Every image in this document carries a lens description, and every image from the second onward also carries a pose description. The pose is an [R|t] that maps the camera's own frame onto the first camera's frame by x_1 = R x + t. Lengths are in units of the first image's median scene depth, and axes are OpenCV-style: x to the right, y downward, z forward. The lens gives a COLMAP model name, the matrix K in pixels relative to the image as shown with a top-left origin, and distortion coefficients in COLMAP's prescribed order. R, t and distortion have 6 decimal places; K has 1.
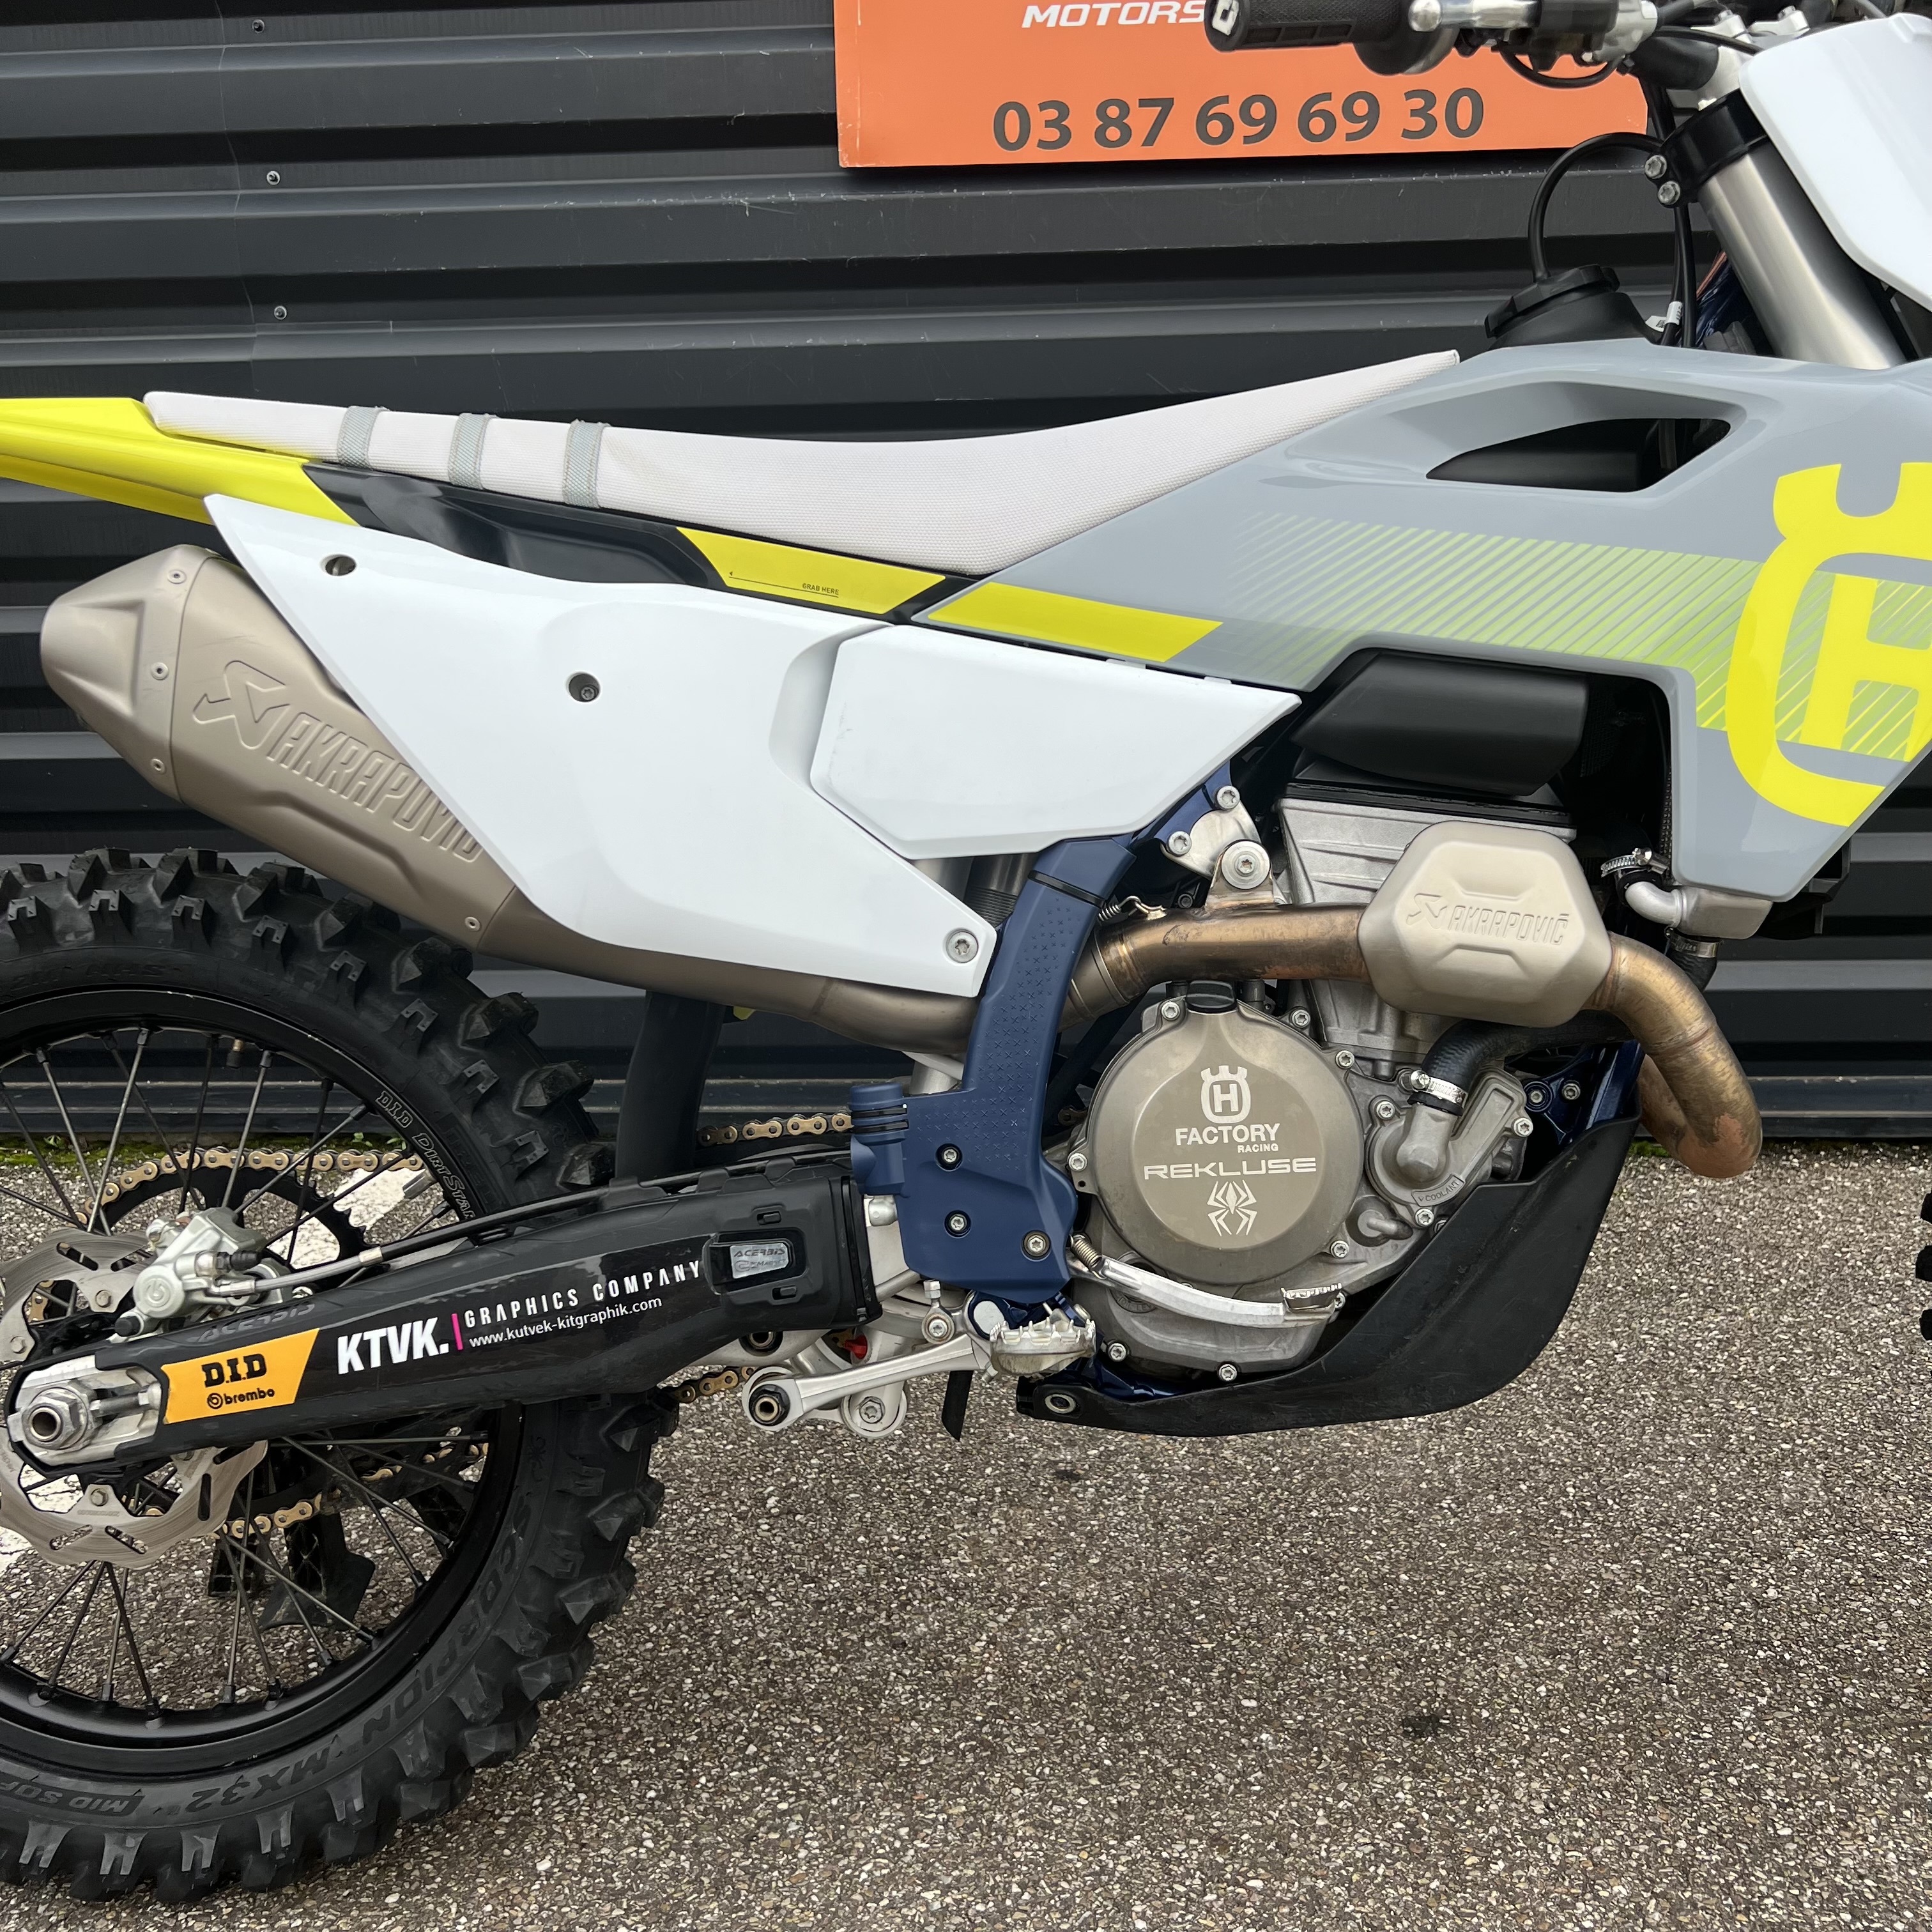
lens RADIAL K [[1945.0, 0, 983.7], [0, 1945.0, 956.3], [0, 0, 1]] dist [0.003739, 0.000000]
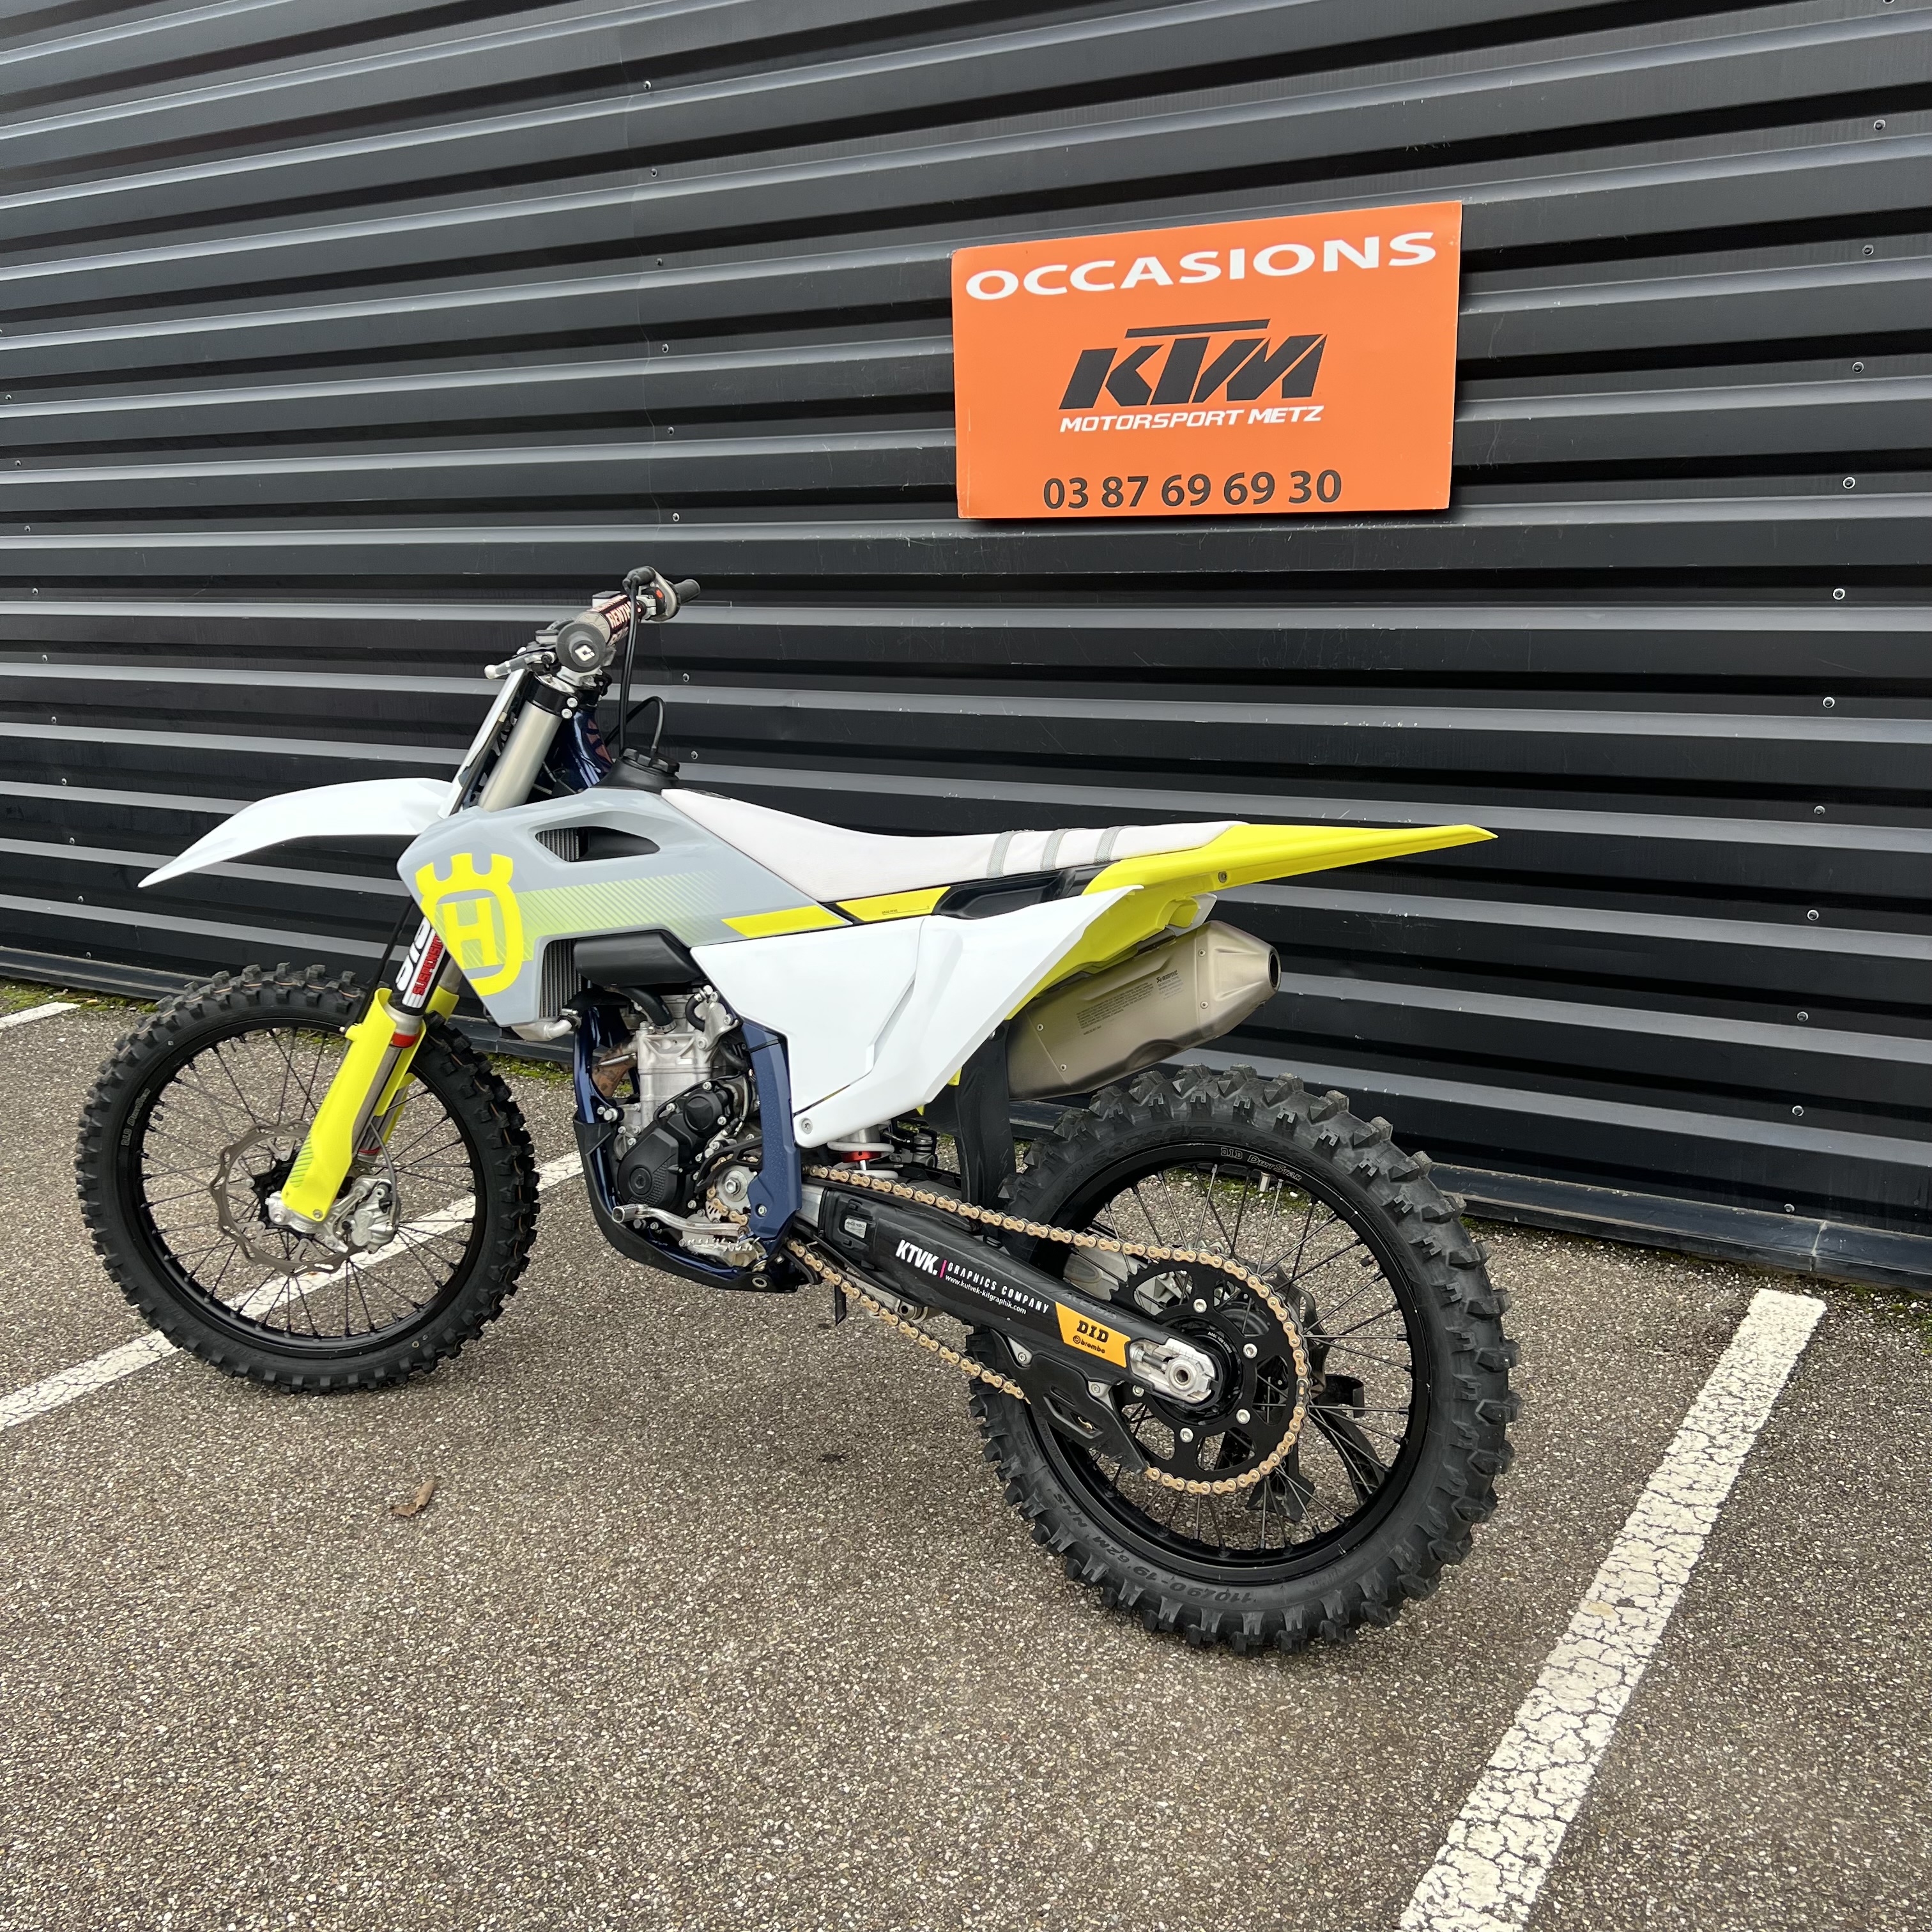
lens RADIAL K [[1945.0, 0, 973.0], [0, 1945.0, 984.5], [0, 0, 1]] dist [0.003739, 0.000000]
pose [[0.889012, 0.106269, -0.445381, 0.691245], [-0.096927, 0.994328, 0.043776, -0.101952], [0.447507, 0.004251, 0.894270, -0.408477]]
